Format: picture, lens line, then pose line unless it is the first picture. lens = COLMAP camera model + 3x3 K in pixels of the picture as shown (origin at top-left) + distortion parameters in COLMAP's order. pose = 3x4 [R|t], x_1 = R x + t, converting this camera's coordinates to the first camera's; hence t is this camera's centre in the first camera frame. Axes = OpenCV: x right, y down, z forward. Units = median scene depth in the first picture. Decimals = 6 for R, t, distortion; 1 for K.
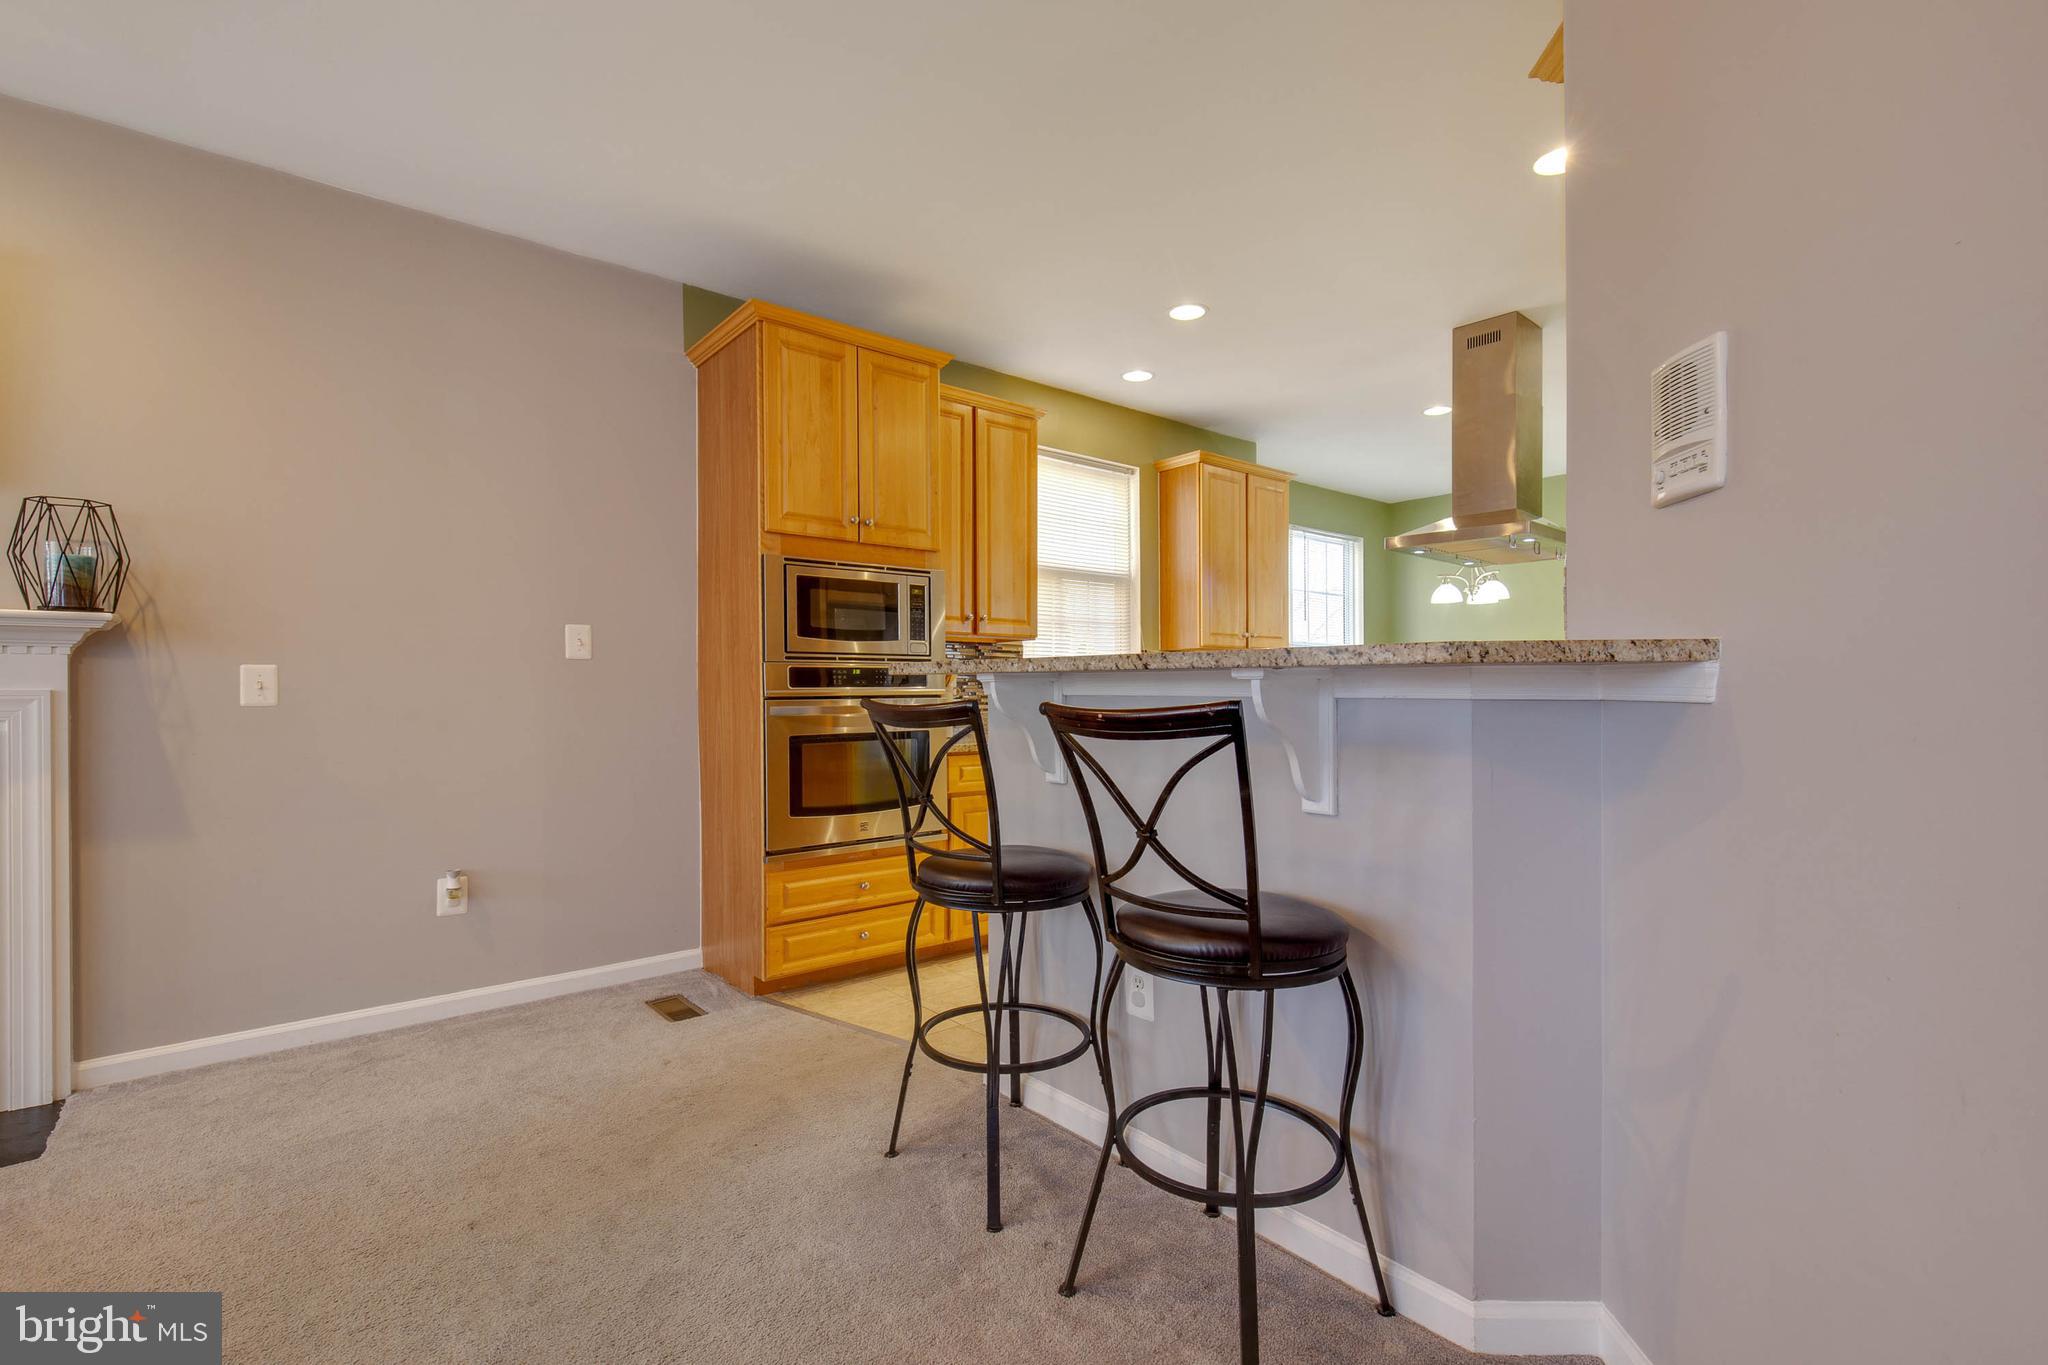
lens RADIAL K [[930.0, 0, 1023.3], [0, 930.0, 691.0], [0, 0, 1]] dist [0.008173, 0.003294]
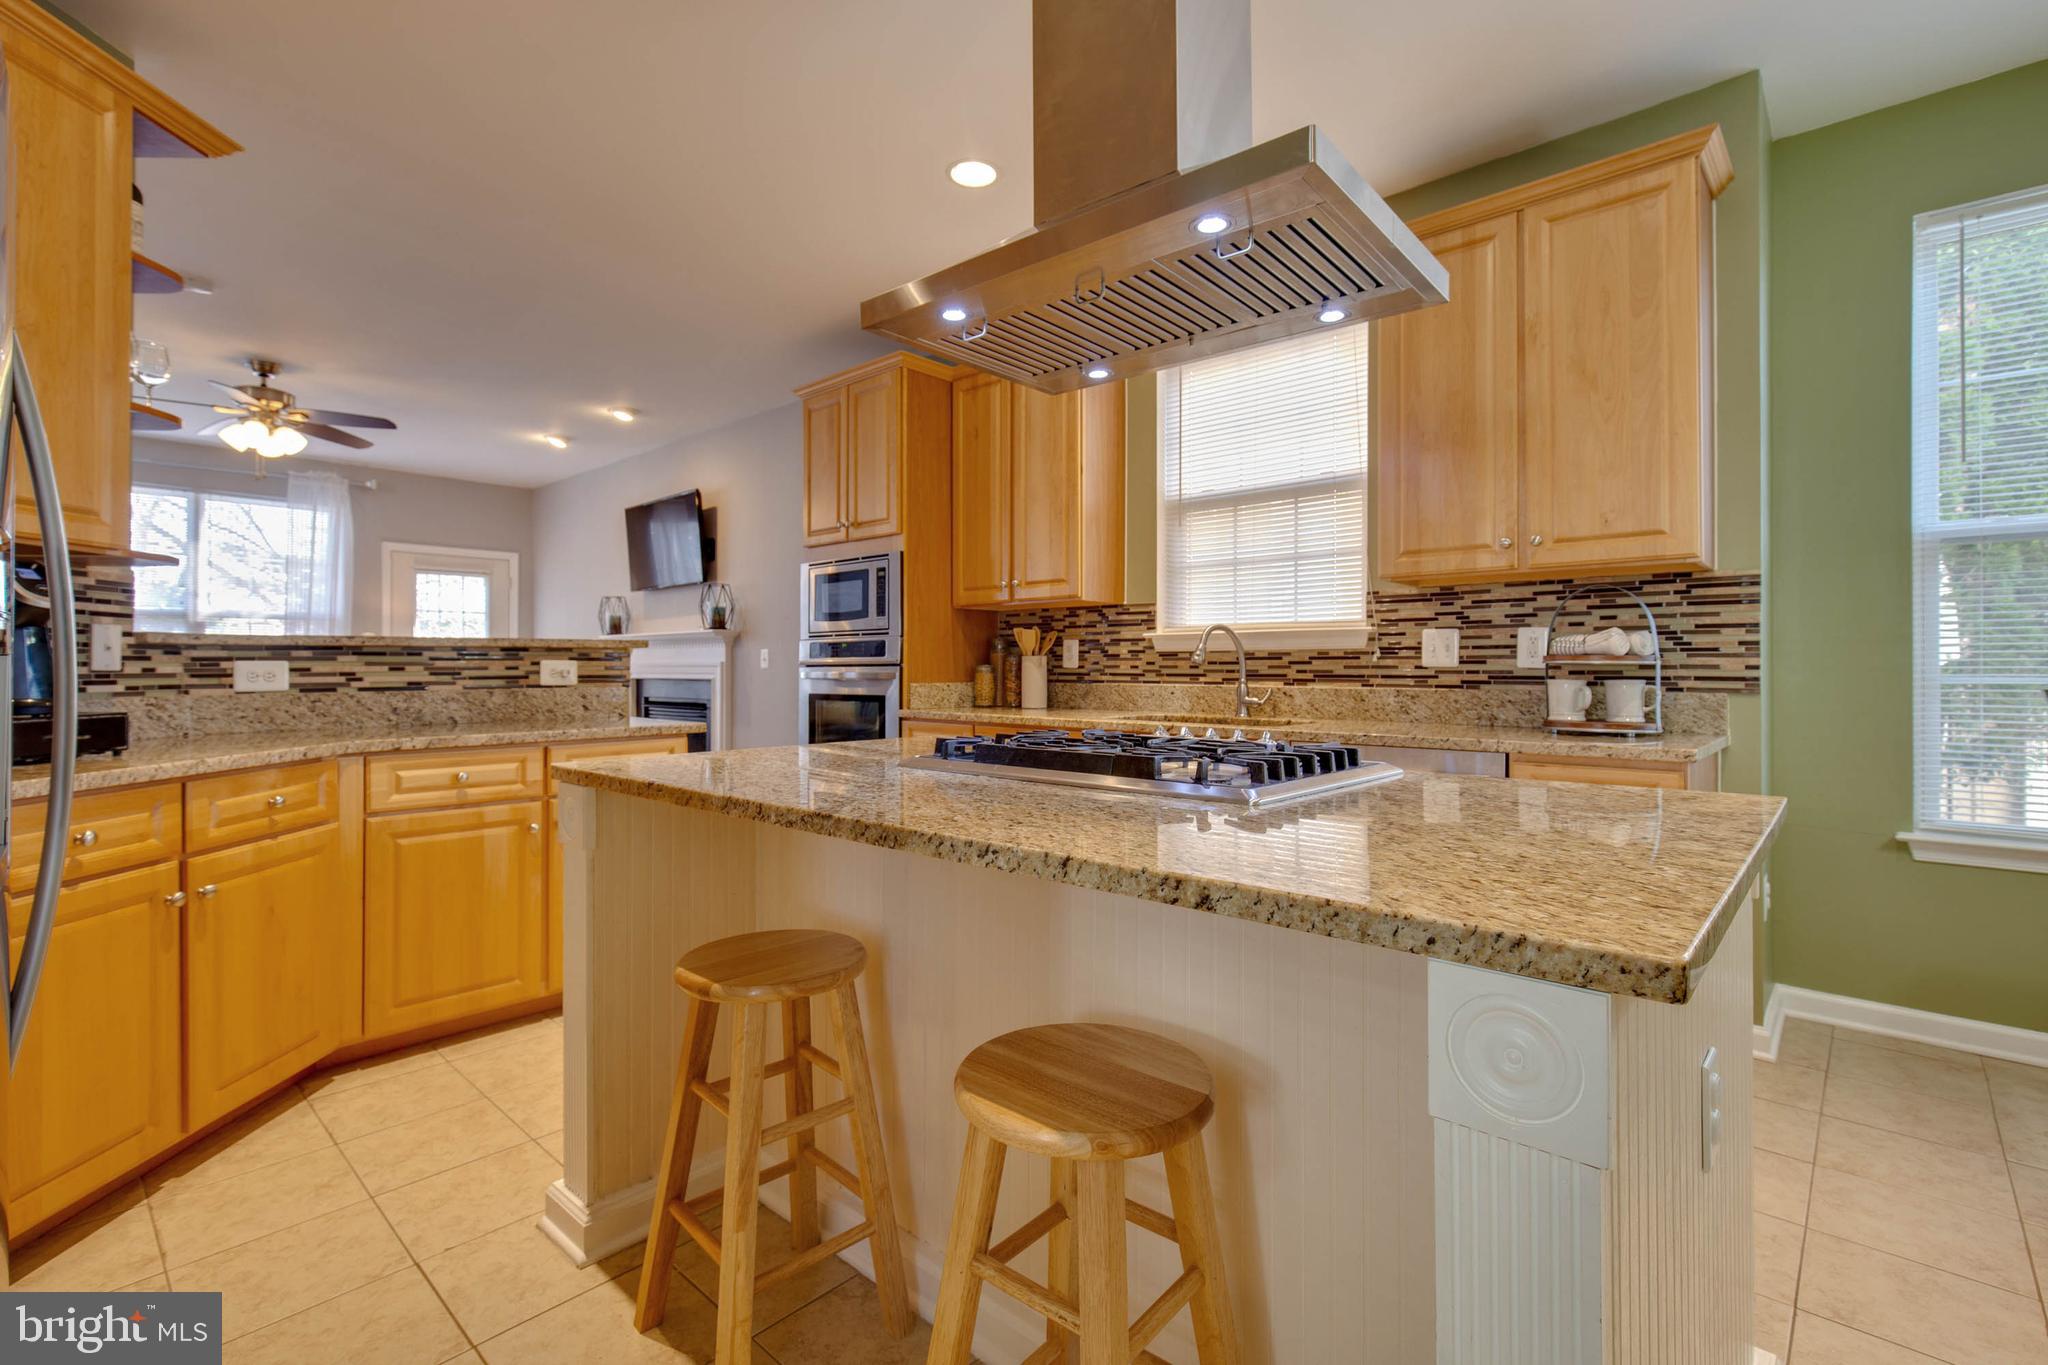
lens RADIAL K [[930.0, 0, 1013.9], [0, 930.0, 669.4], [0, 0, 1]] dist [0.008173, 0.003294]
pose [[0.133523, 0.006118, -0.991027, 0.852172], [0.003381, 0.999972, 0.006628, 0.002963], [0.991040, -0.004235, 0.133498, 0.829056]]
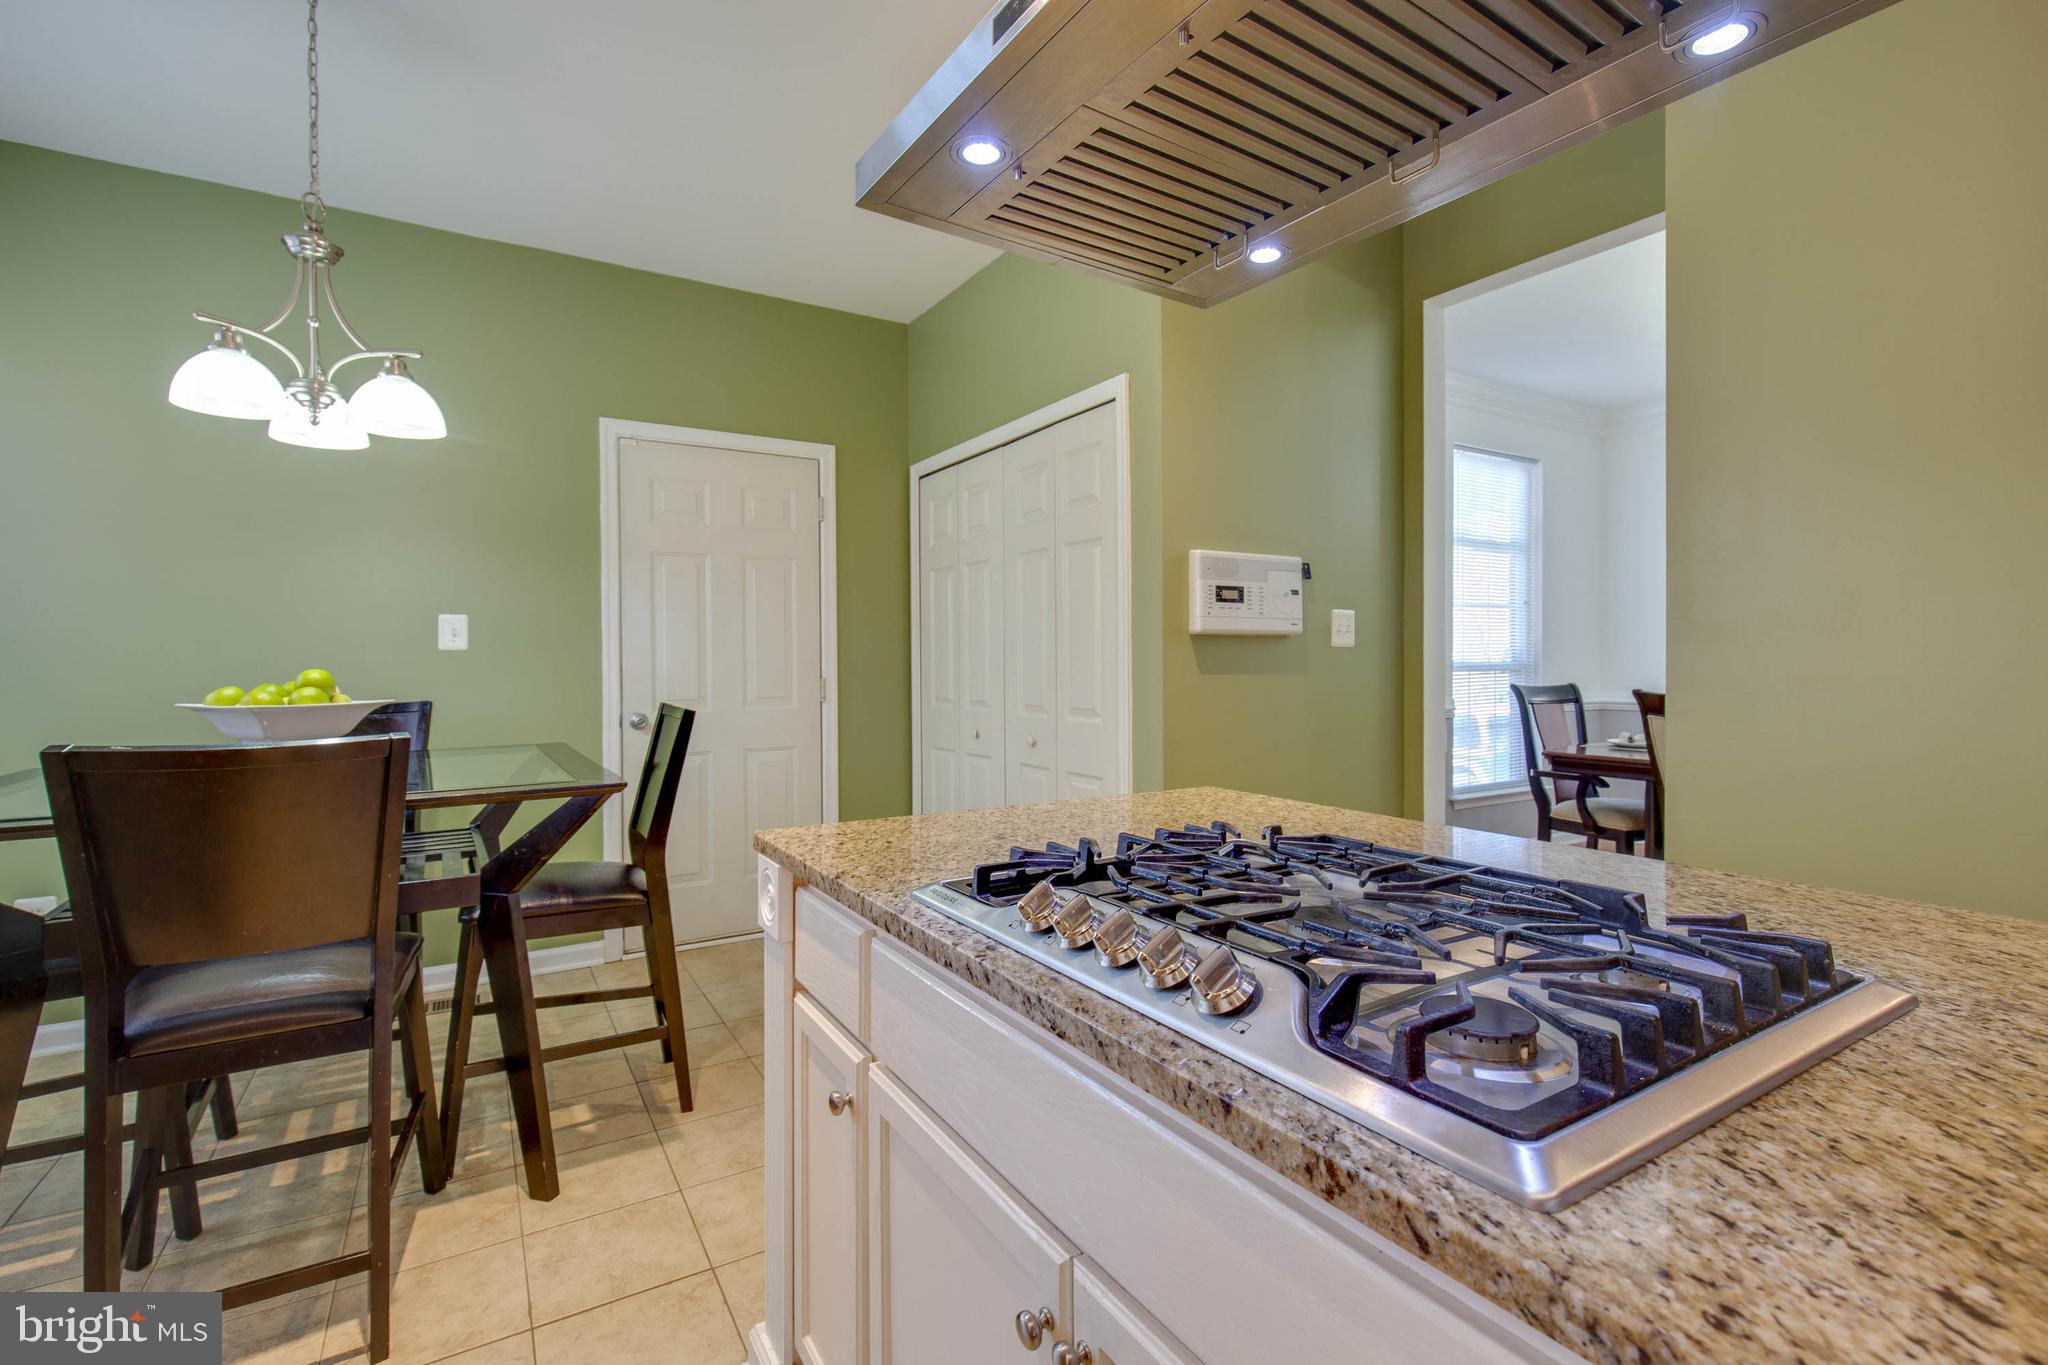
lens RADIAL K [[930.0, 0, 1030.3], [0, 930.0, 669.7], [0, 0, 1]] dist [0.008173, 0.003294]
pose [[0.138608, -0.003028, 0.990343, 0.252311], [0.002030, 0.999994, 0.002773, -0.012186], [-0.990345, 0.001626, 0.138614, 0.963365]]
